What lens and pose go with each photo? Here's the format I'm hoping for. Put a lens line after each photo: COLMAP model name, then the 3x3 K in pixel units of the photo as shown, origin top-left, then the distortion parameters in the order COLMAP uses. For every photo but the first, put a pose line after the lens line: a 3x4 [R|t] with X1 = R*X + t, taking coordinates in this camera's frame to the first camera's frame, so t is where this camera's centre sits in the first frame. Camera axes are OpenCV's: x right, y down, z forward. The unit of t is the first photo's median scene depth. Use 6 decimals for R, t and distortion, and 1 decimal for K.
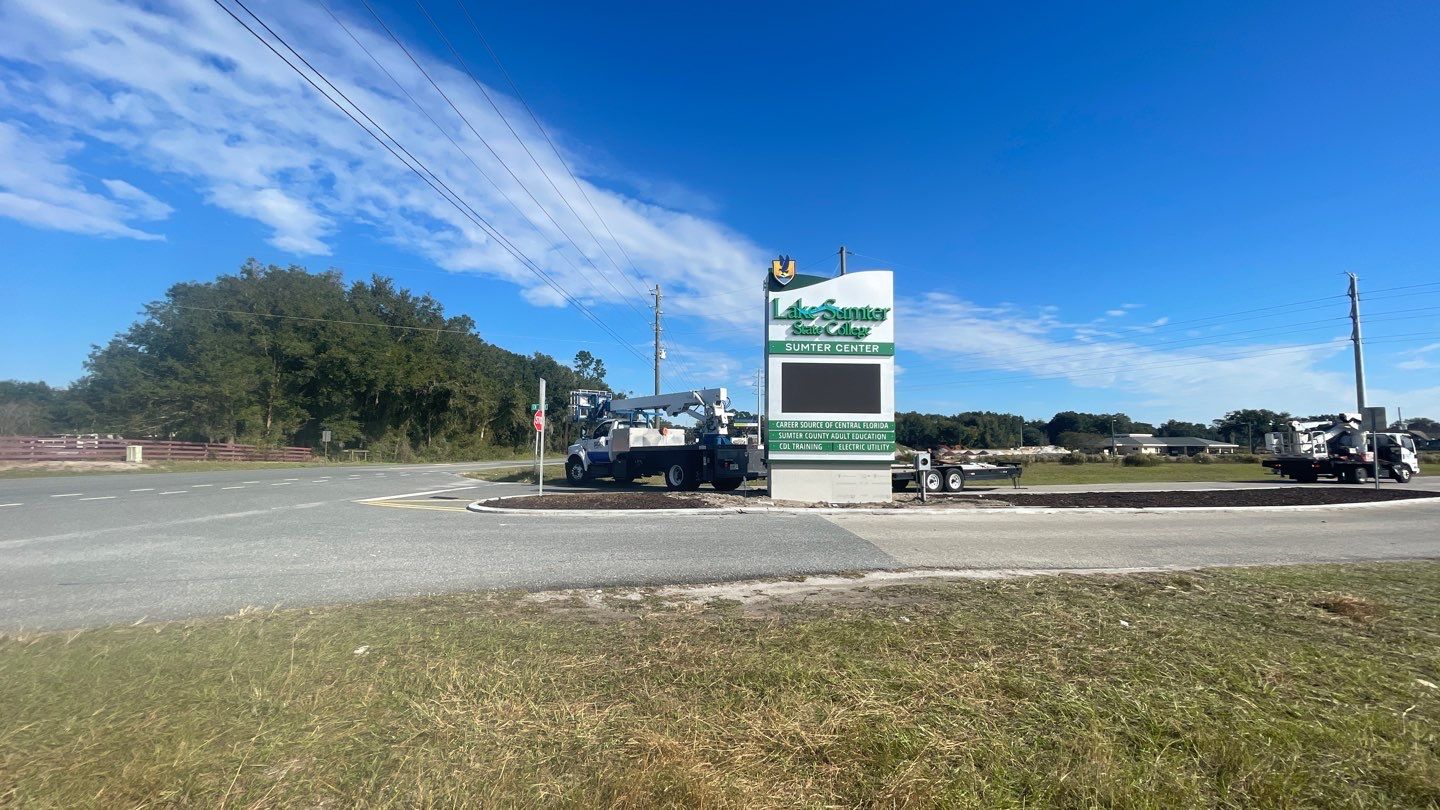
lens RADIAL K [[592.1, 0, 714.8], [0, 592.1, 417.6], [0, 0, 1]] dist [-0.000999, -0.000215]
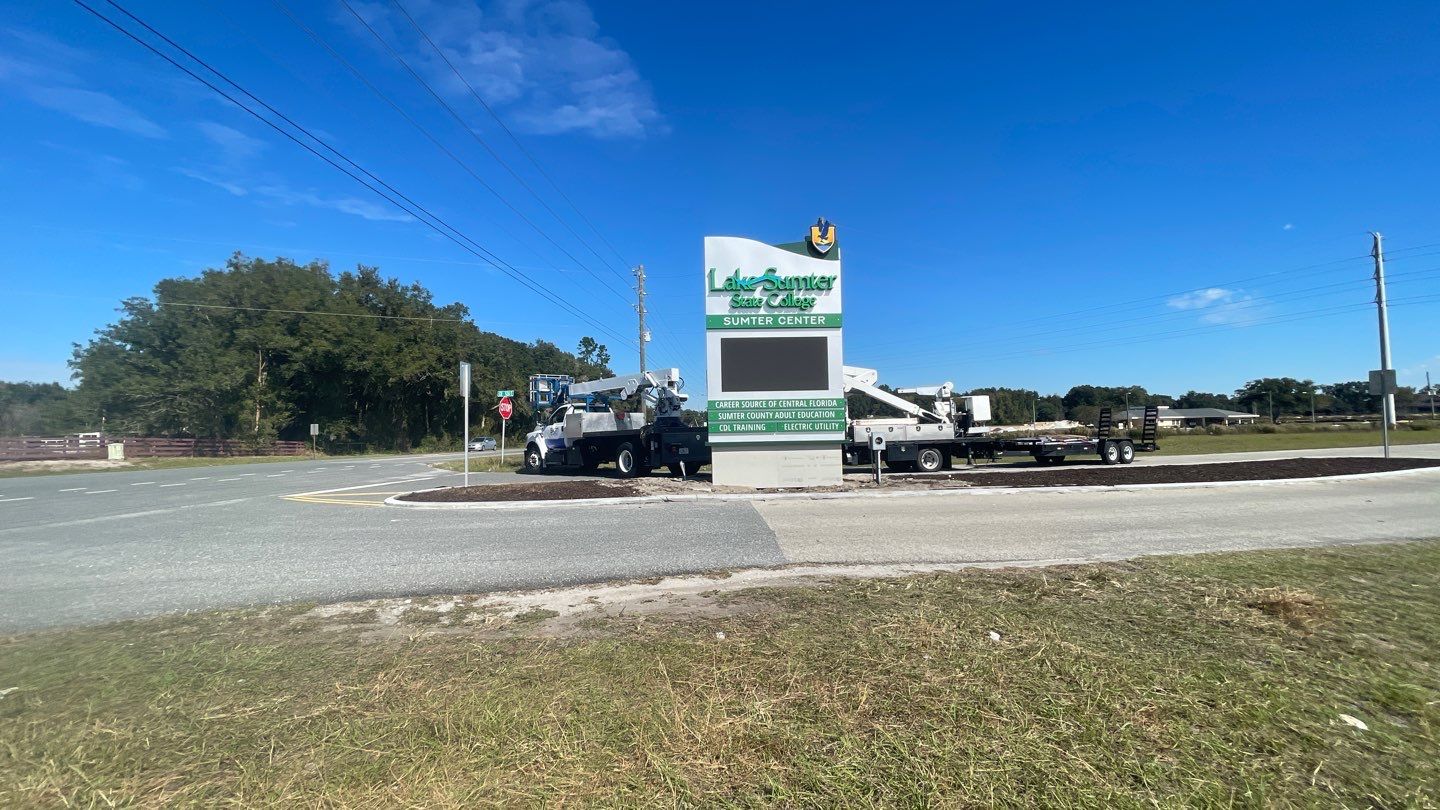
lens RADIAL K [[589.9, 0, 721.0], [0, 589.9, 407.8], [0, 0, 1]] dist [0.002105, -0.000108]
pose [[0.999560, -0.024599, -0.016574, 0.126180], [0.024761, 0.999647, 0.009634, 0.007763], [0.016331, -0.010040, 0.999816, 0.071864]]
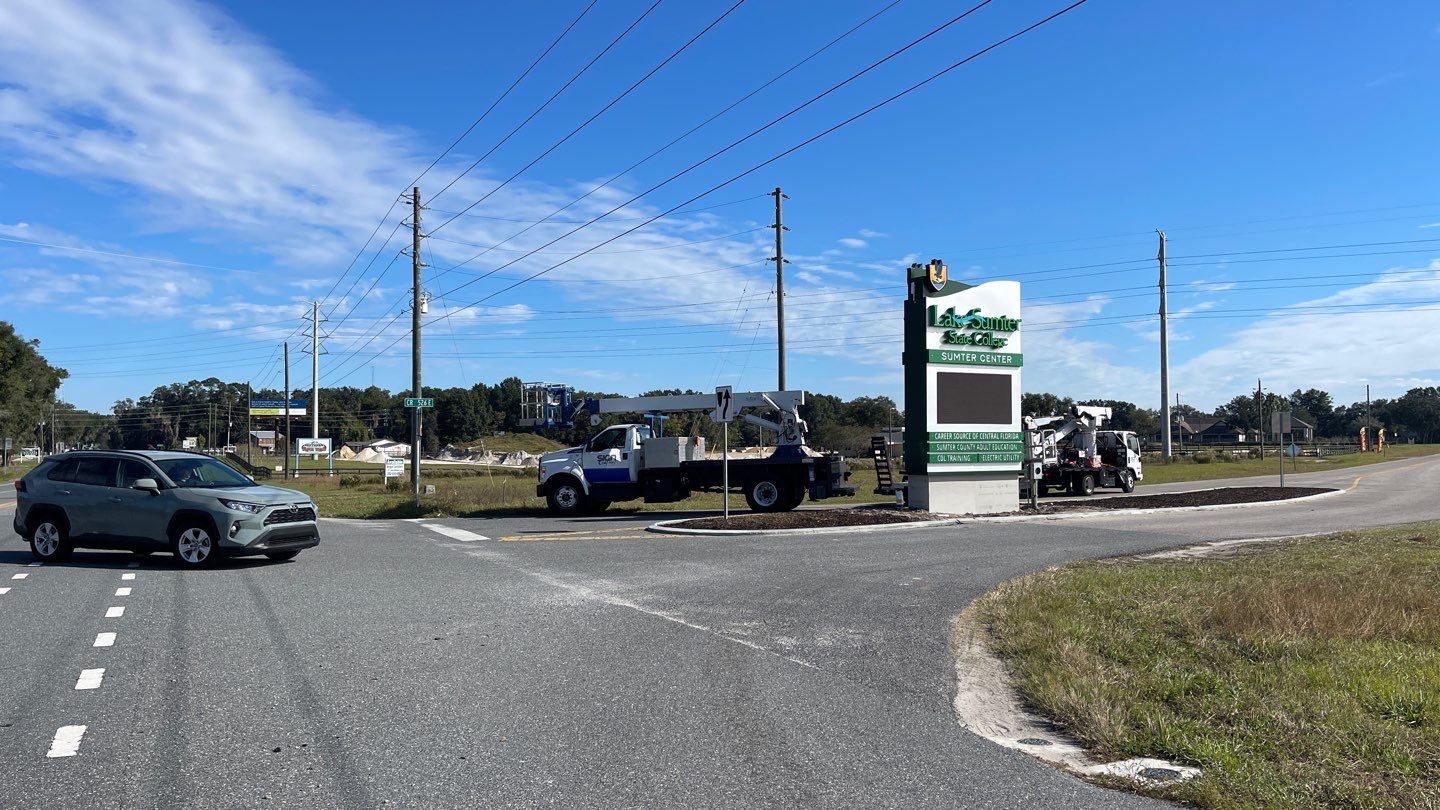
lens RADIAL K [[1109.6, 0, 736.2], [0, 1109.6, 420.8], [0, 0, 1]] dist [0.004717, -0.001319]
pose [[0.870891, -0.000142, 0.491476, -1.058998], [-0.010511, 0.999766, 0.018914, -0.043381], [-0.491364, -0.021638, 0.870686, -0.415448]]
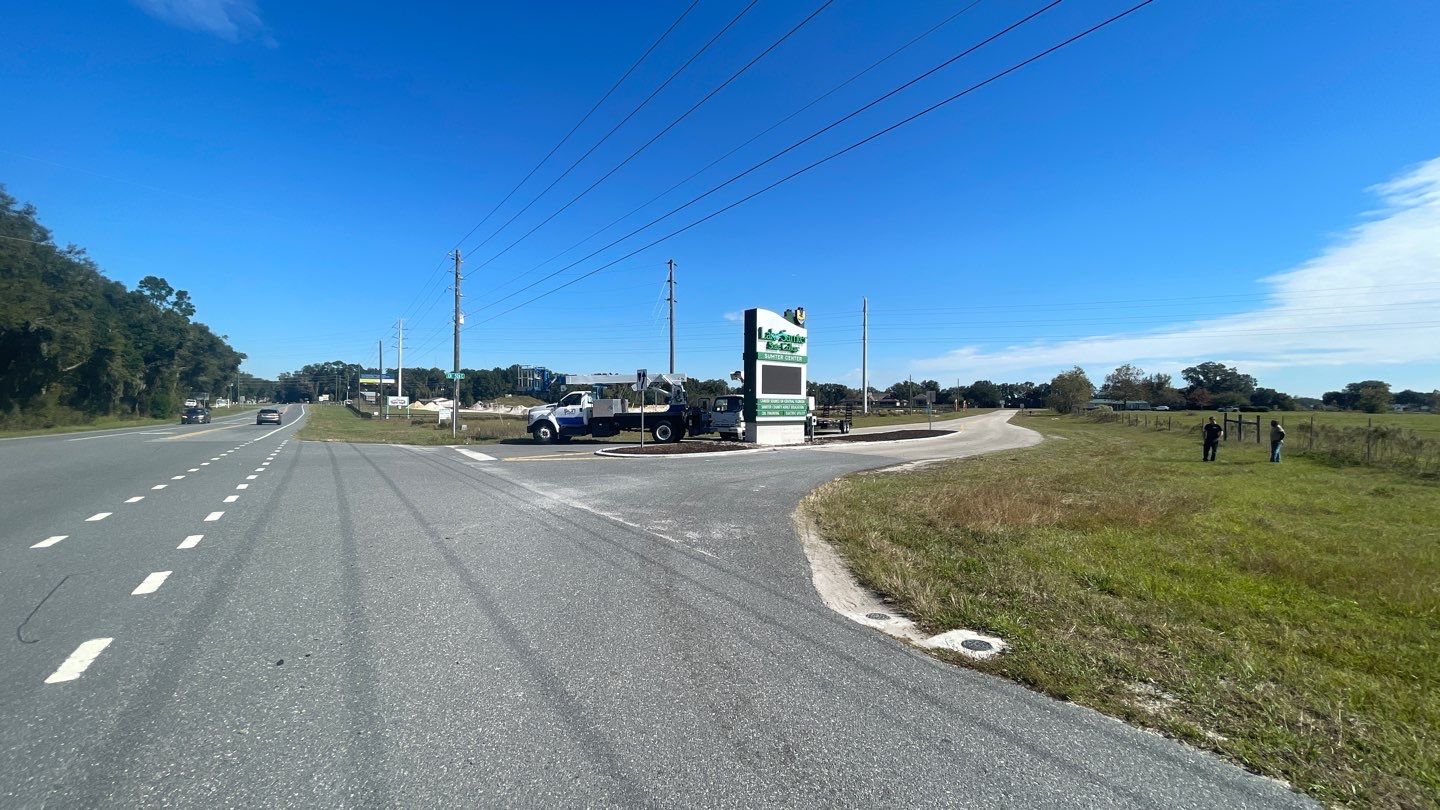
lens RADIAL K [[586.3, 0, 728.8], [0, 586.3, 405.0], [0, 0, 1]] dist [-0.009811, -0.000136]
pose [[0.788483, 0.000589, 0.615056, -1.005805], [-0.030836, 0.998780, 0.038575, -0.038388], [-0.614283, -0.049382, 0.787539, -0.284783]]
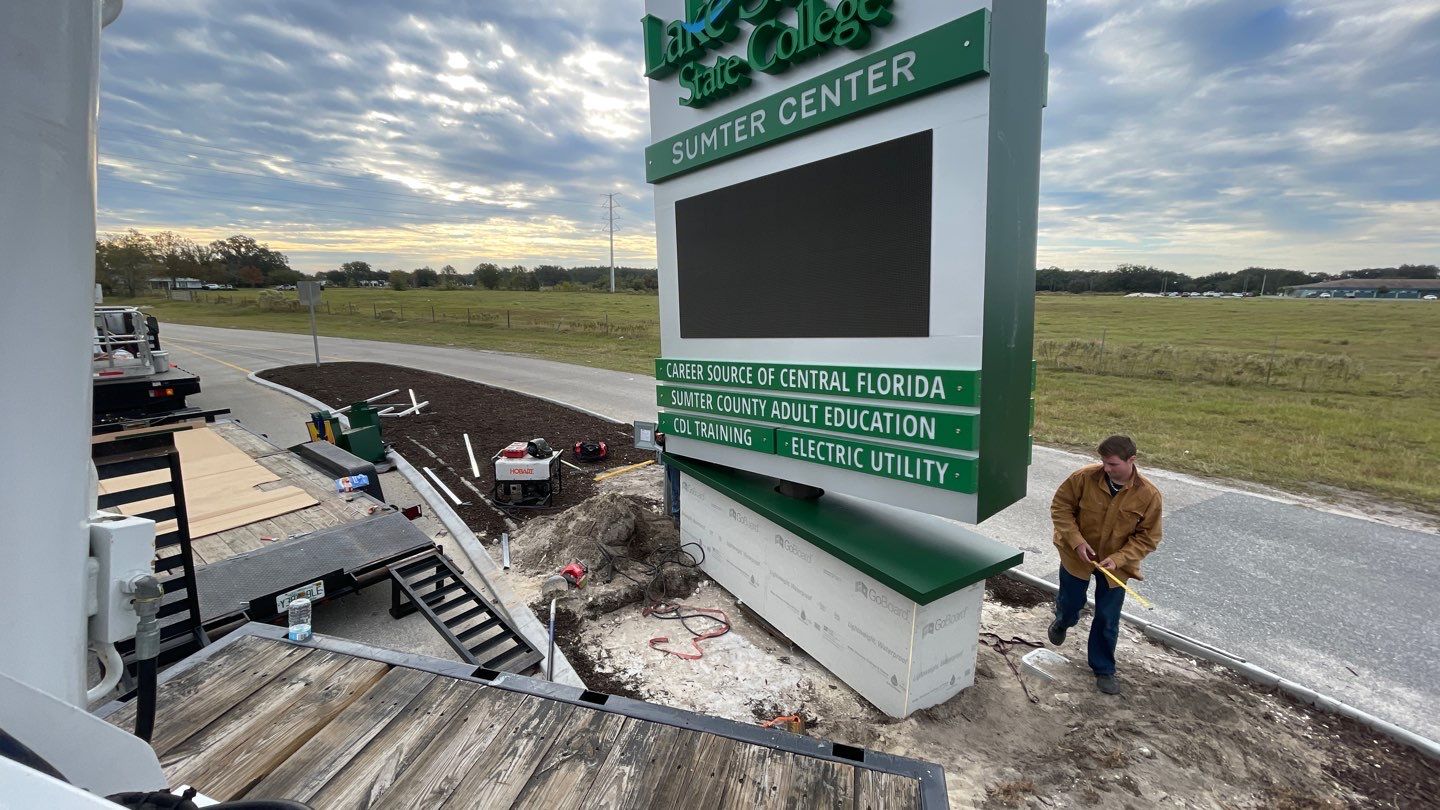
lens RADIAL K [[581.2, 0, 719.8], [0, 581.2, 410.7], [0, 0, 1]] dist [-0.003255, -0.000305]
pose [[0.637705, 0.089660, -0.765044, 0.418031], [0.068330, 0.982702, 0.172126, -0.025121], [0.767244, -0.162041, 0.620548, 0.773488]]
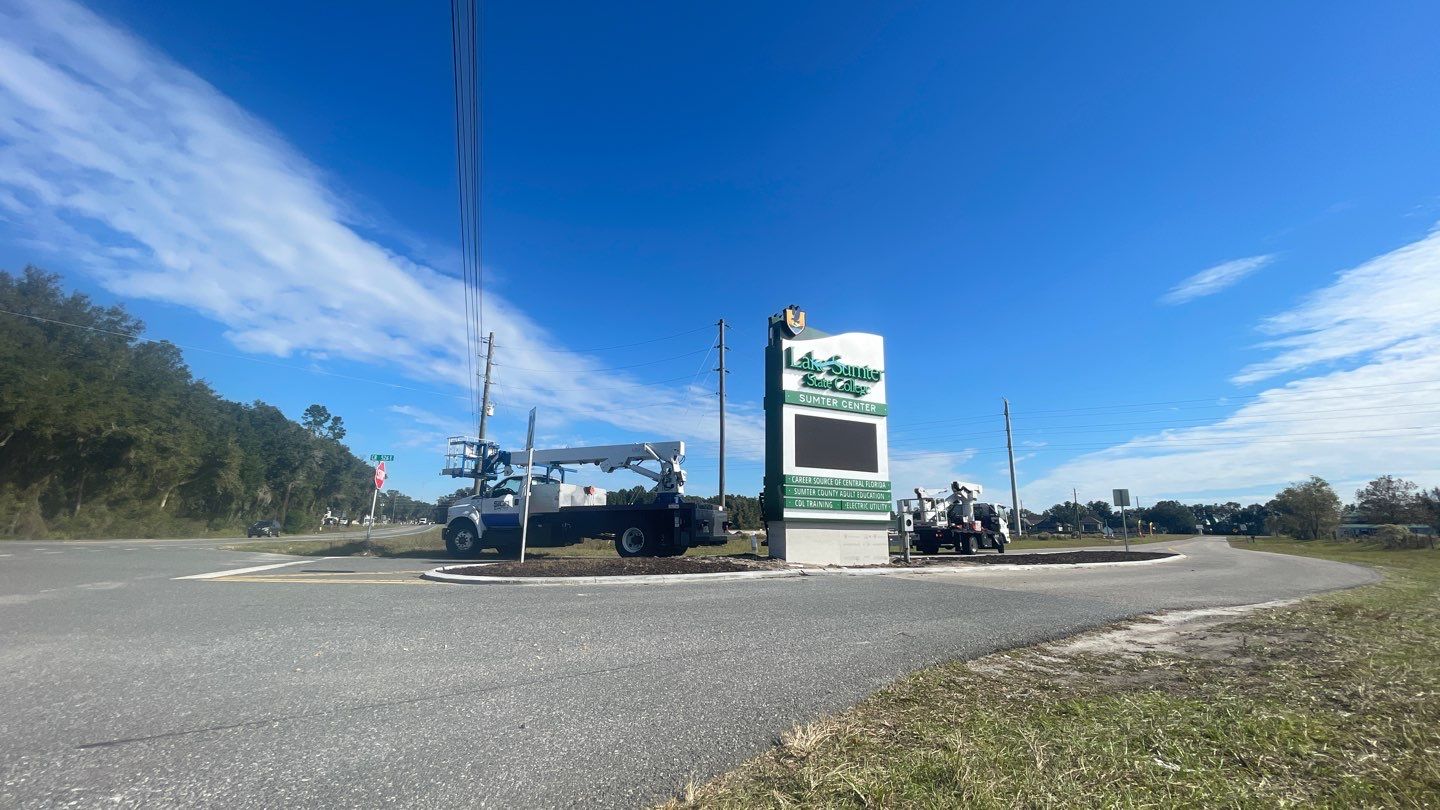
lens RADIAL K [[581.2, 0, 719.8], [0, 581.2, 410.7], [0, 0, 1]] dist [-0.003255, -0.000305]
pose [[0.911835, 0.088070, 0.400998, -0.366436], [-0.026506, 0.987311, -0.156568, 0.050360], [-0.409699, 0.132135, 0.902600, 0.211622]]
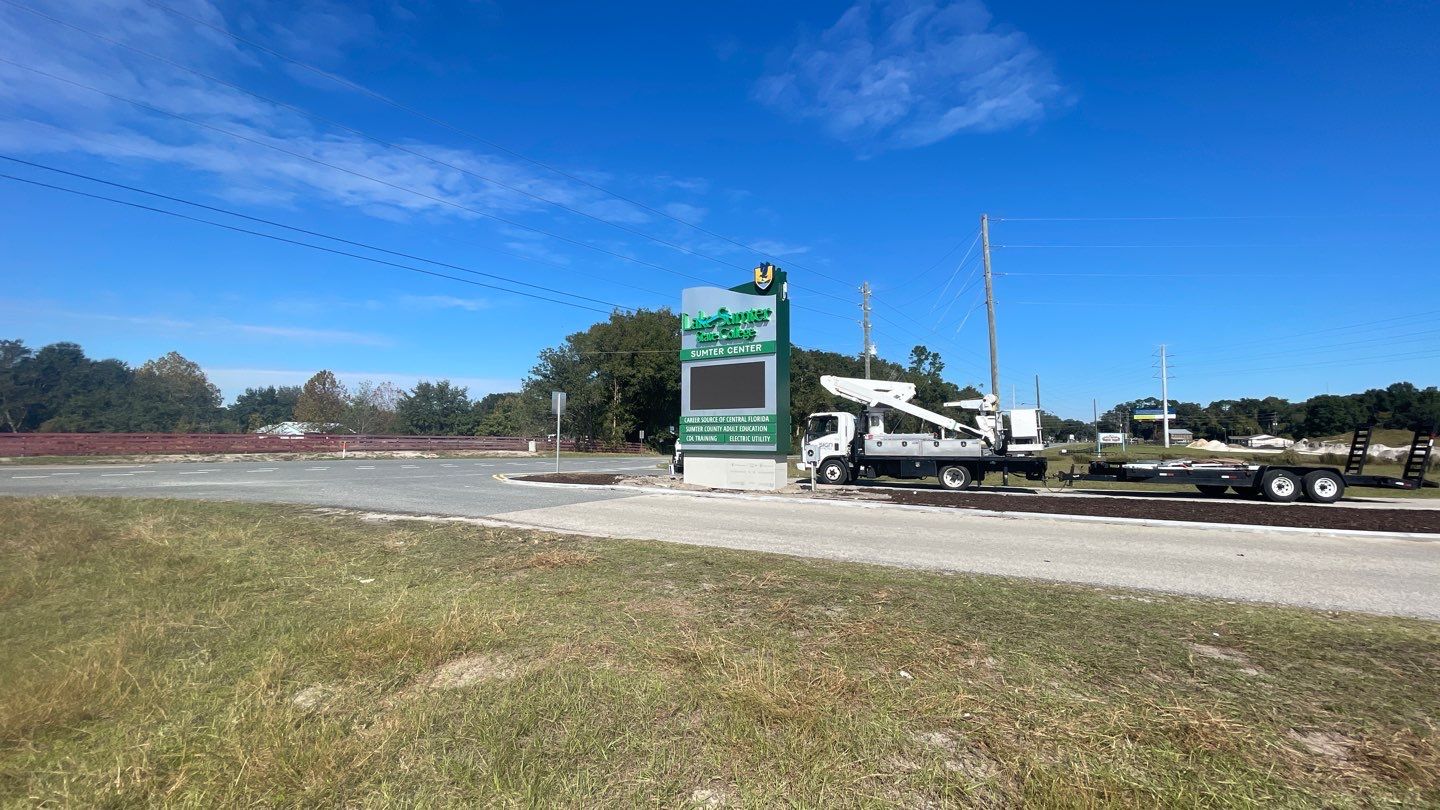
lens RADIAL K [[592.1, 0, 714.8], [0, 592.1, 417.6], [0, 0, 1]] dist [-0.000999, -0.000215]
pose [[0.794012, -0.023882, -0.607433, 0.863680], [0.026807, 0.999632, -0.004261, 0.012912], [0.607311, -0.012900, 0.794360, 0.089188]]
